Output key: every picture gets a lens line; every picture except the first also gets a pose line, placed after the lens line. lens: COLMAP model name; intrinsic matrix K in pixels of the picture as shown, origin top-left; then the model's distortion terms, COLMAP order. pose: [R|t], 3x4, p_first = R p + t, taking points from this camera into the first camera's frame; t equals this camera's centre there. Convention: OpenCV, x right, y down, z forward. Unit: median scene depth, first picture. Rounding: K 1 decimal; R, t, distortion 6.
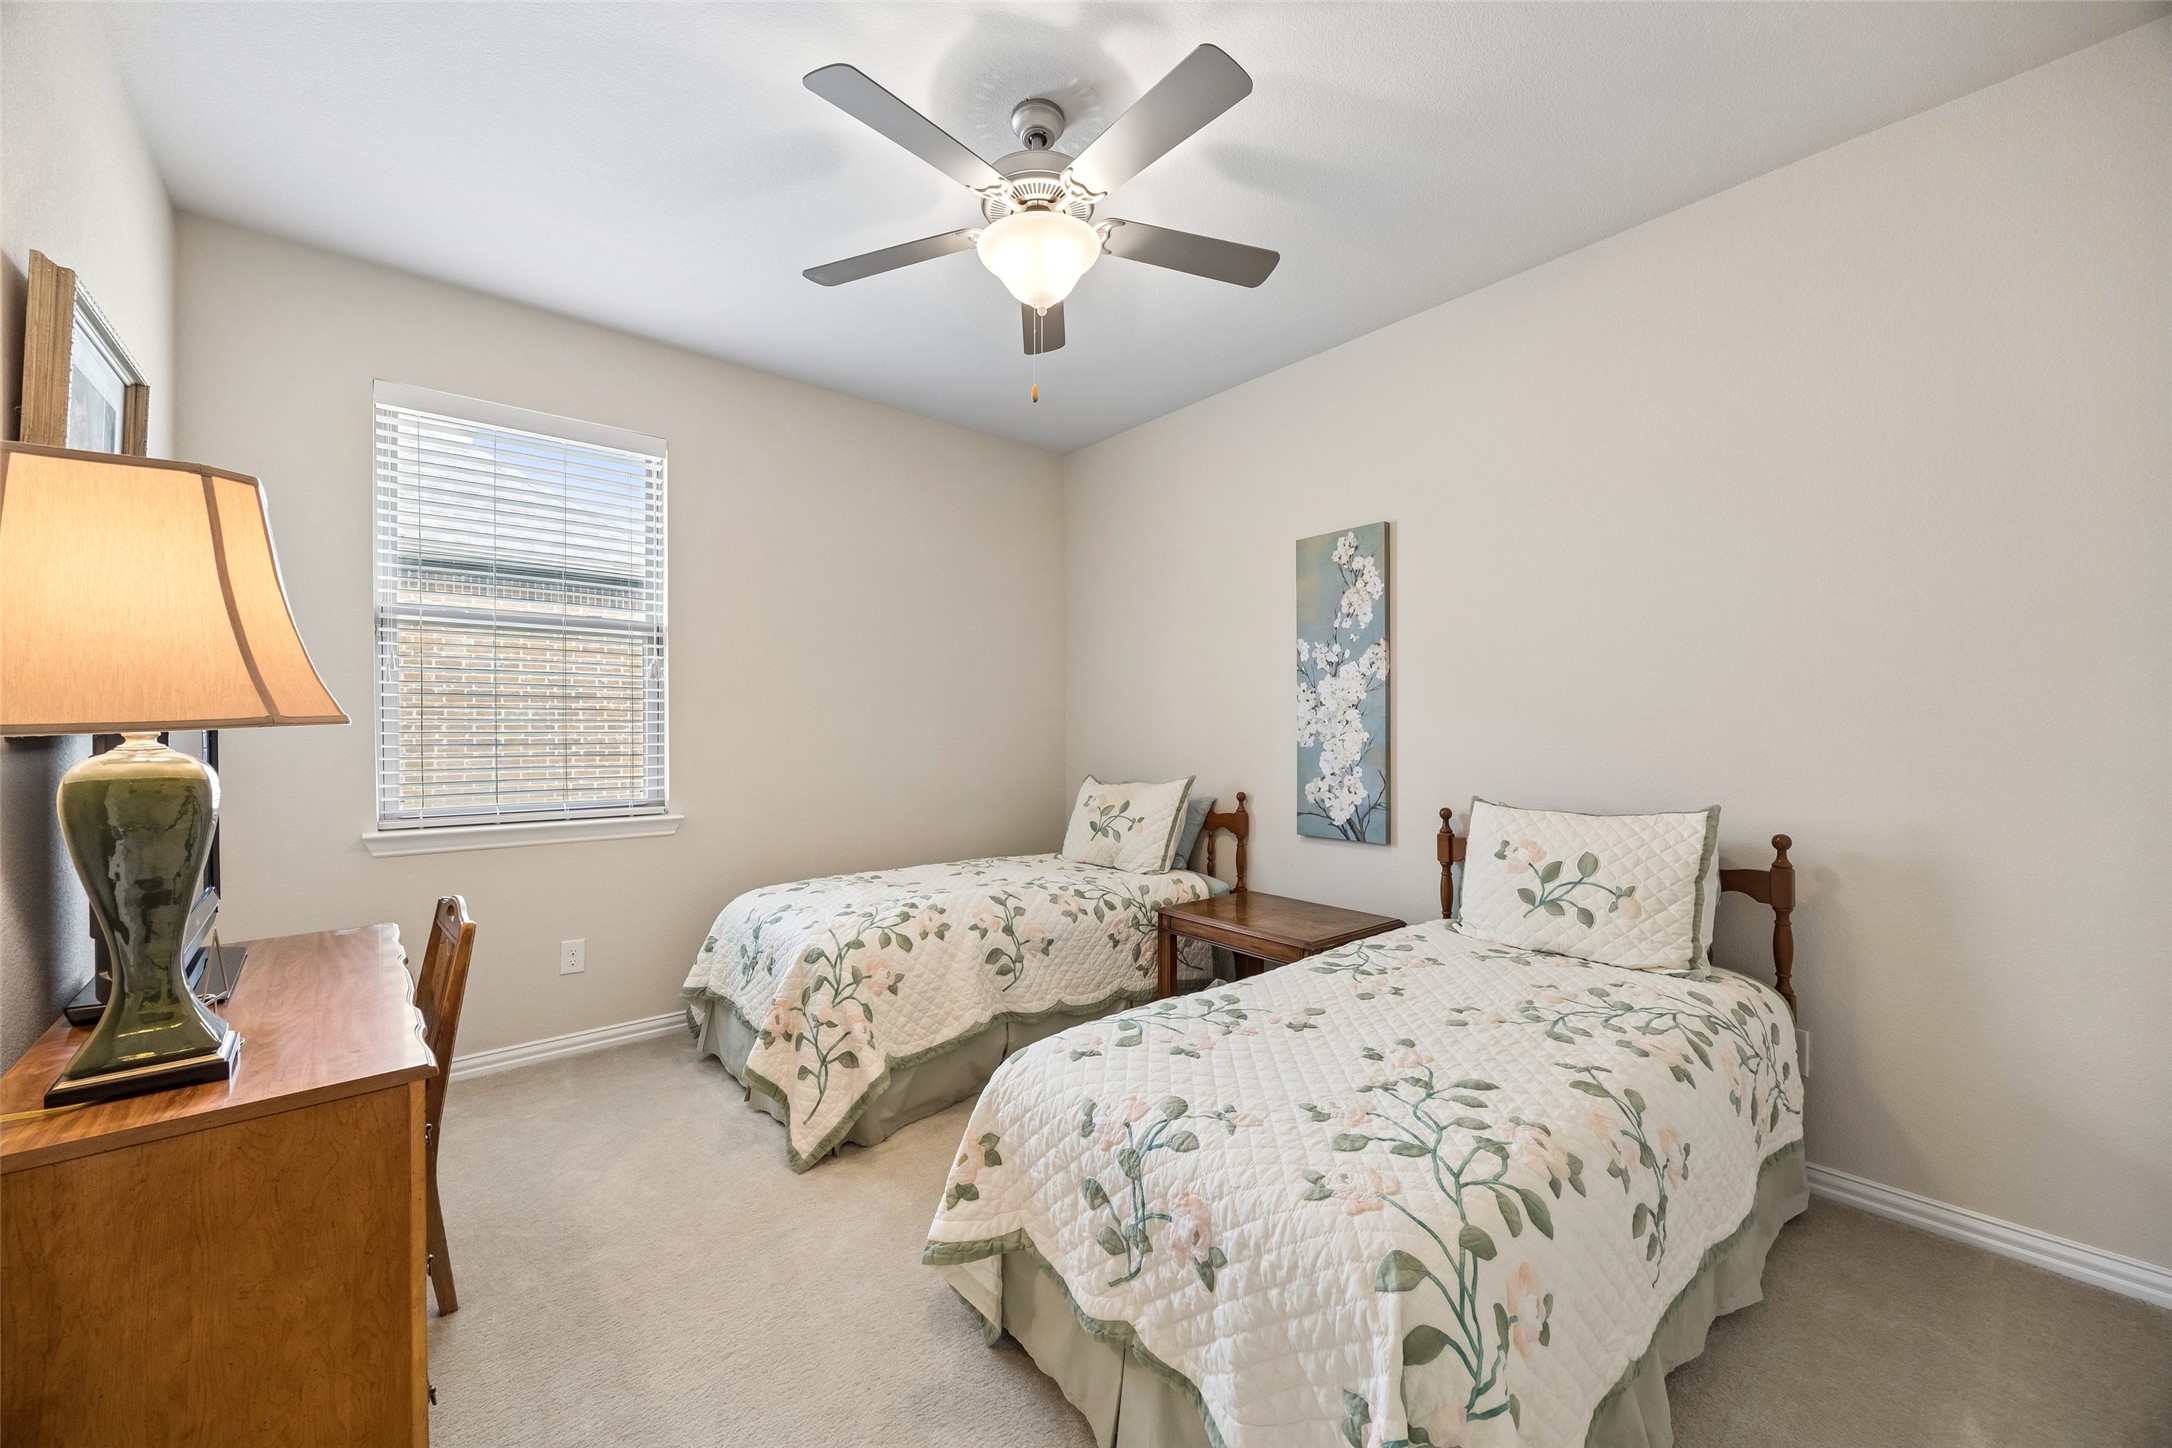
lens RADIAL K [[829.8, 0, 1080.3], [0, 829.8, 728.9], [0, 0, 1]] dist [-0.001662, 0.000161]
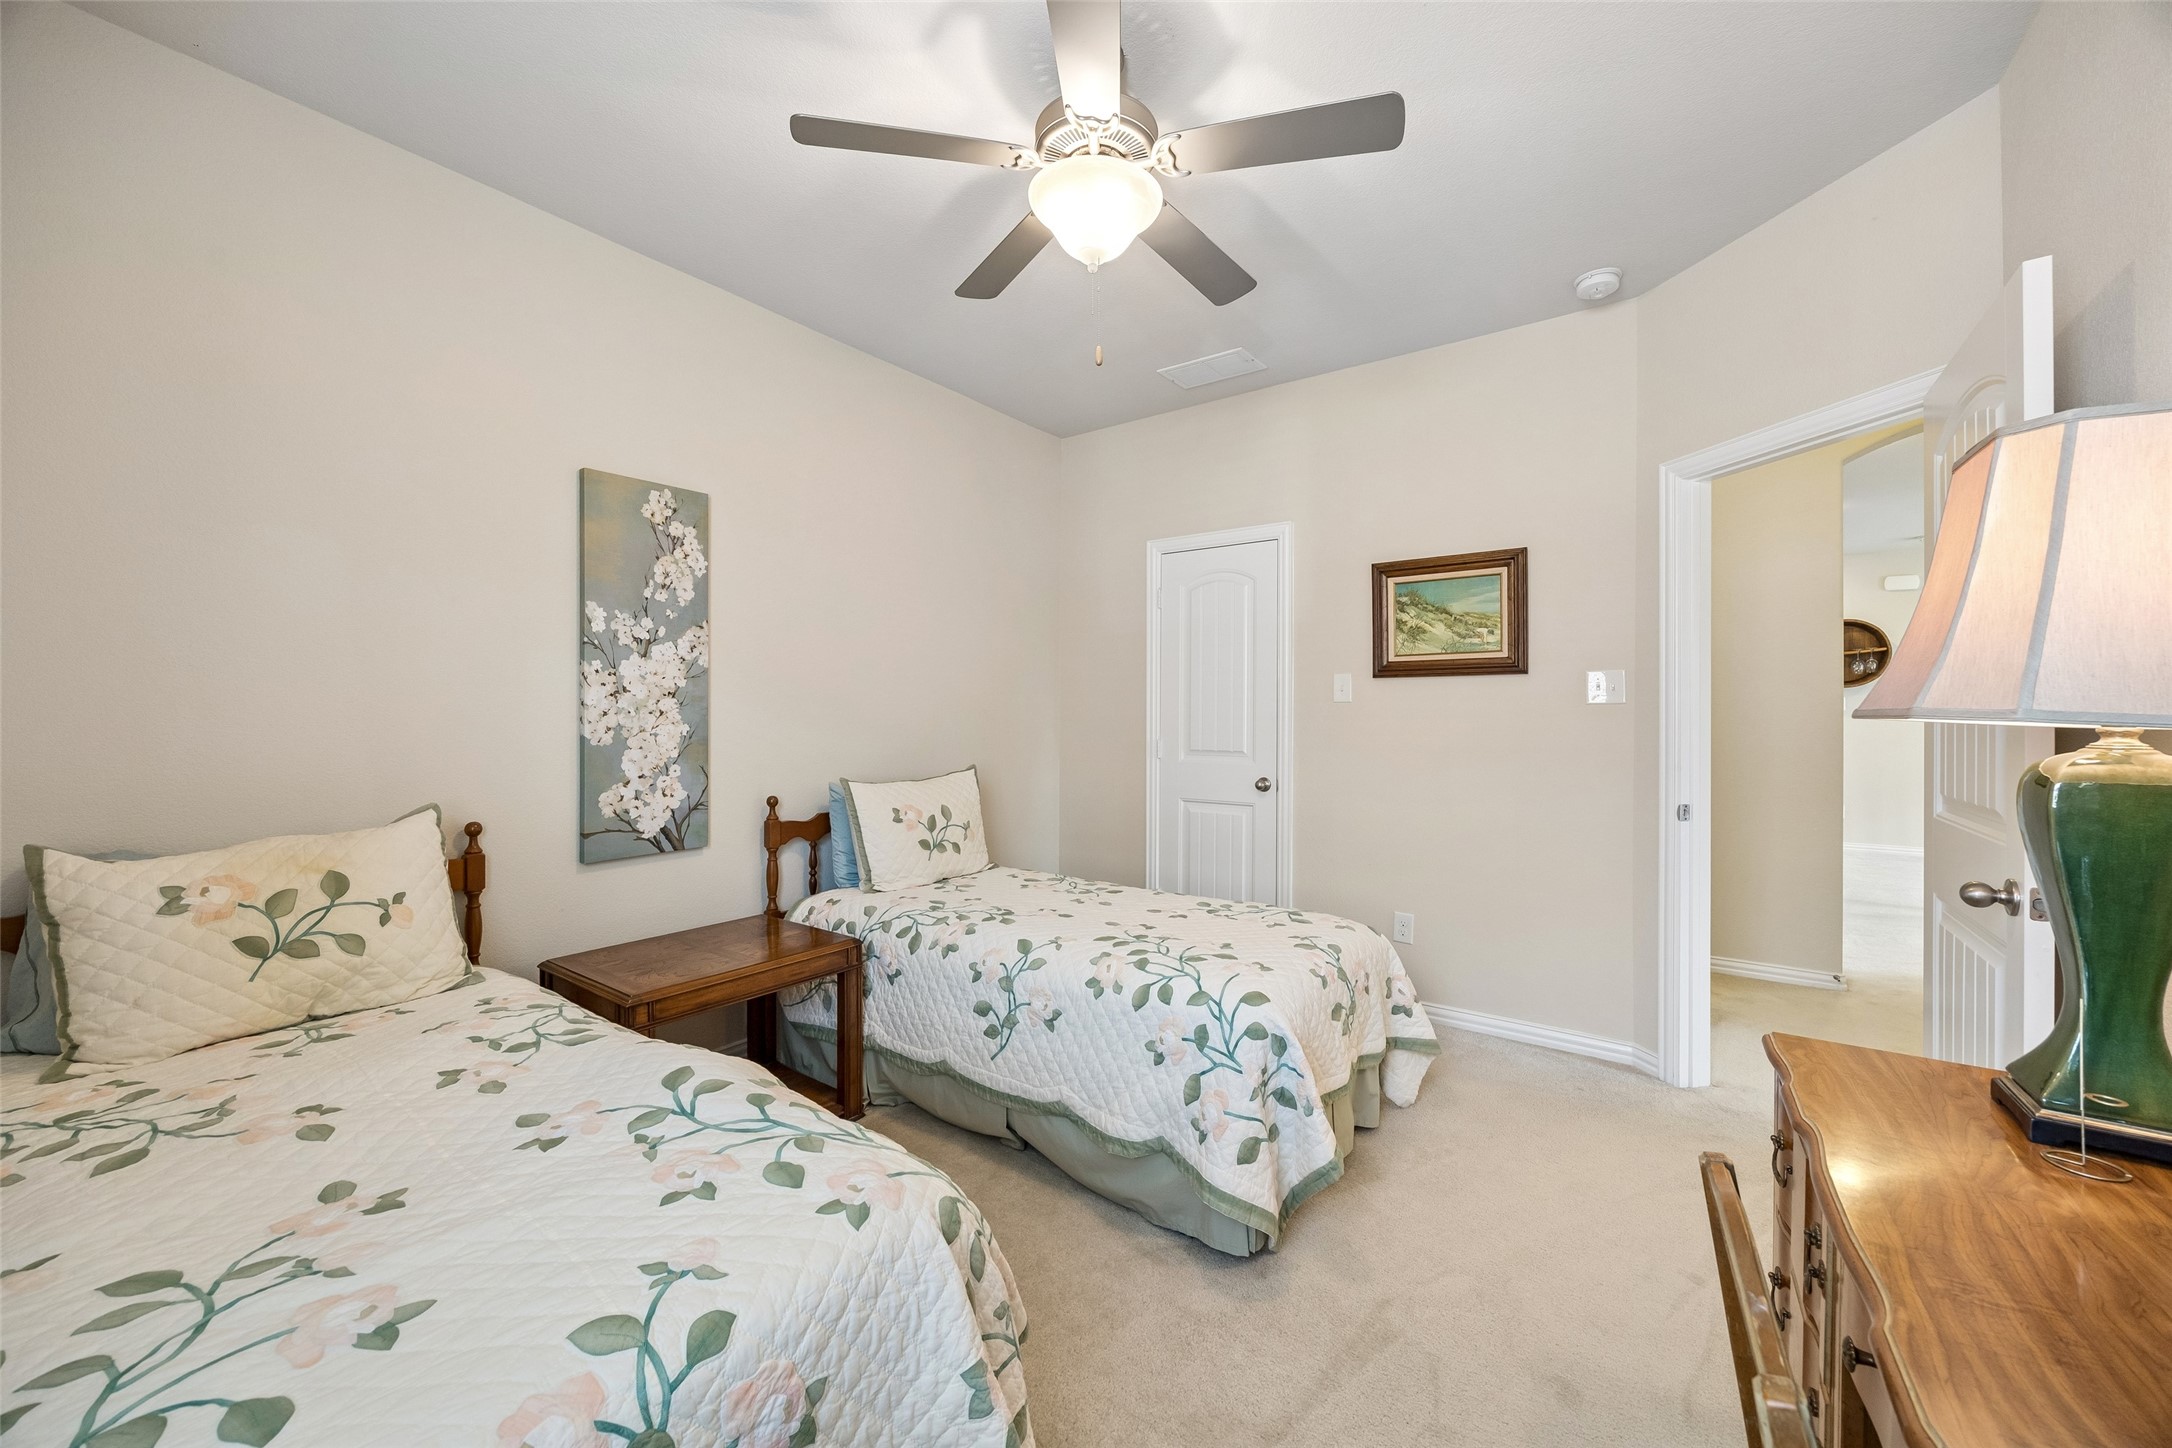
lens RADIAL K [[829.8, 0, 1080.5], [0, 829.8, 715.5], [0, 0, 1]] dist [-0.001662, 0.000161]
pose [[-0.257485, -0.001566, 0.966281, -0.599399], [-0.000748, 0.999999, 0.001422, -0.007108], [-0.966282, -0.000357, -0.257486, 0.802055]]
